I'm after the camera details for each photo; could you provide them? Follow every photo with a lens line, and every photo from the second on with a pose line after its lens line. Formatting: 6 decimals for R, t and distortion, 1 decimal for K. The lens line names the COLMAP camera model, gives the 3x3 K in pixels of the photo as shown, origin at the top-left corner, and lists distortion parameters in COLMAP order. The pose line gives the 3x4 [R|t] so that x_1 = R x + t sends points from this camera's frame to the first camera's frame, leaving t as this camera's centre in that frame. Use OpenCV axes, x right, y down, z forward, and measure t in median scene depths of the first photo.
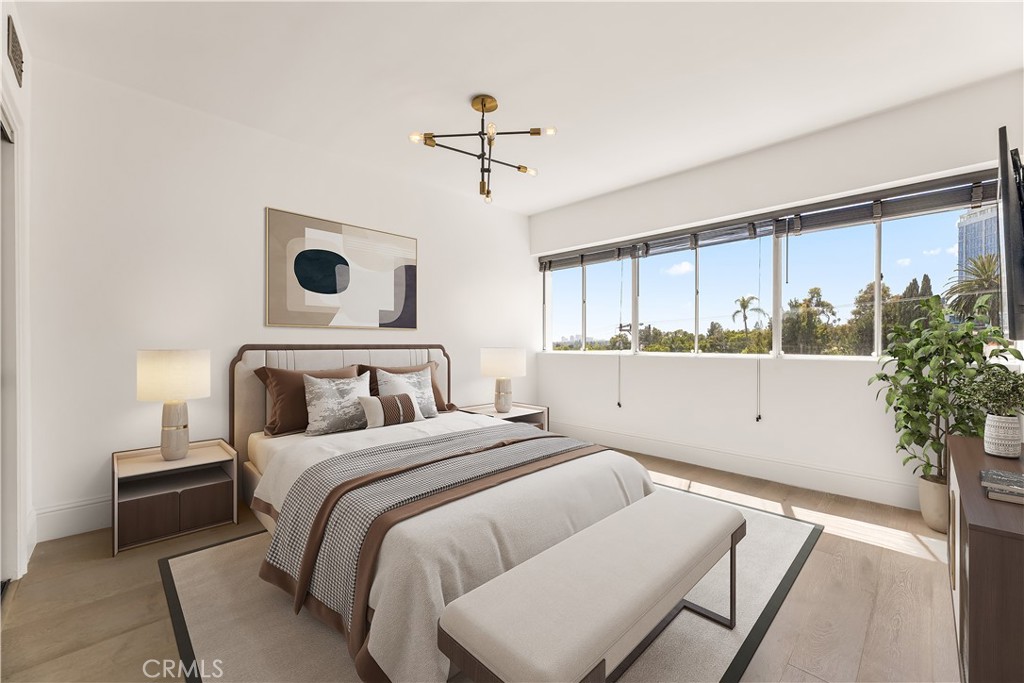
lens RADIAL K [[409.1, 0, 520.8], [0, 409.1, 341.4], [0, 0, 1]] dist [0.000246, 0.002227]
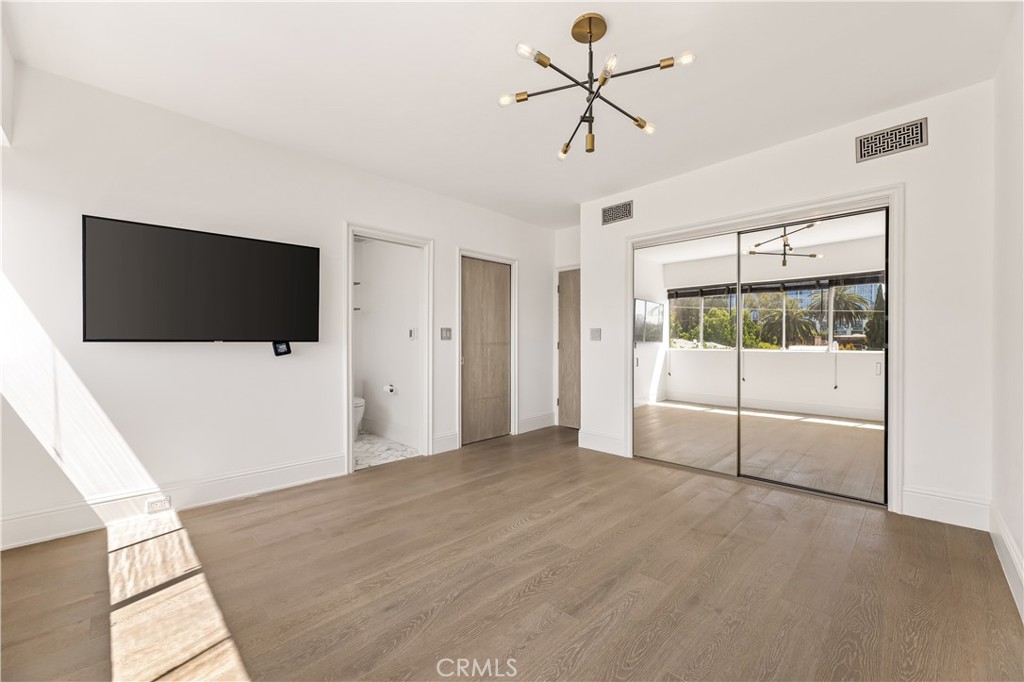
lens RADIAL K [[409.1, 0, 512.0], [0, 409.1, 343.5], [0, 0, 1]] dist [0.000246, 0.002227]
pose [[-0.999990, -0.003290, 0.002921, 0.023289], [-0.003287, 0.999994, 0.001139, -0.002050], [-0.002925, 0.001130, -0.999995, 0.885030]]
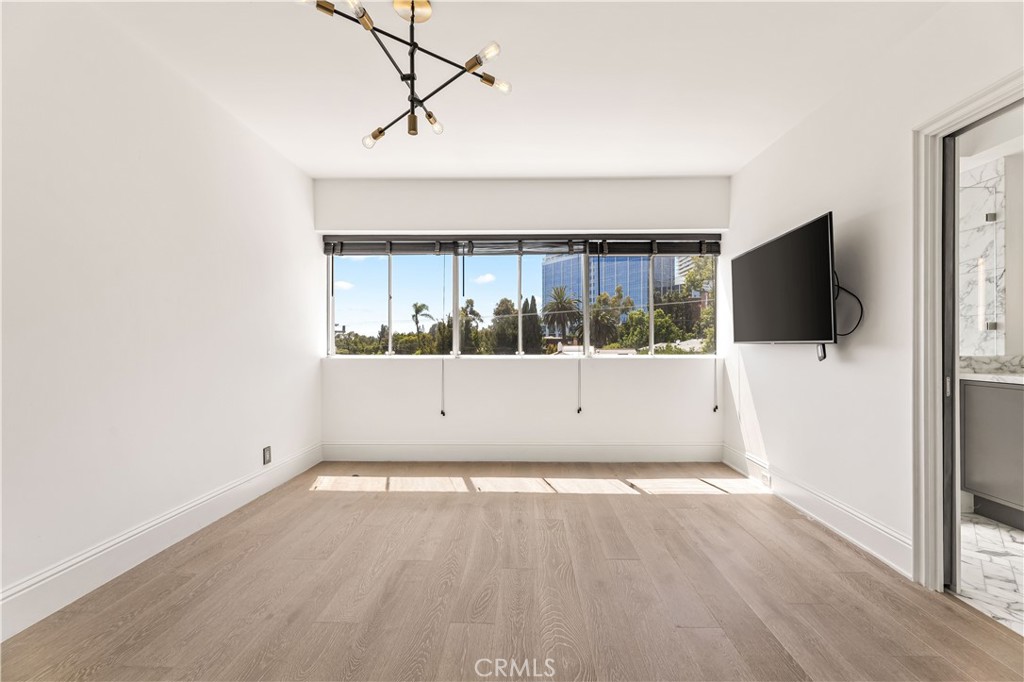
lens RADIAL K [[409.1, 0, 515.6], [0, 409.1, 344.9], [0, 0, 1]] dist [0.000246, 0.002227]
pose [[0.724220, -0.001863, 0.689566, -0.225242], [-0.000793, 0.999993, 0.003534, -0.001081], [-0.689568, -0.003107, 0.724214, 0.187289]]
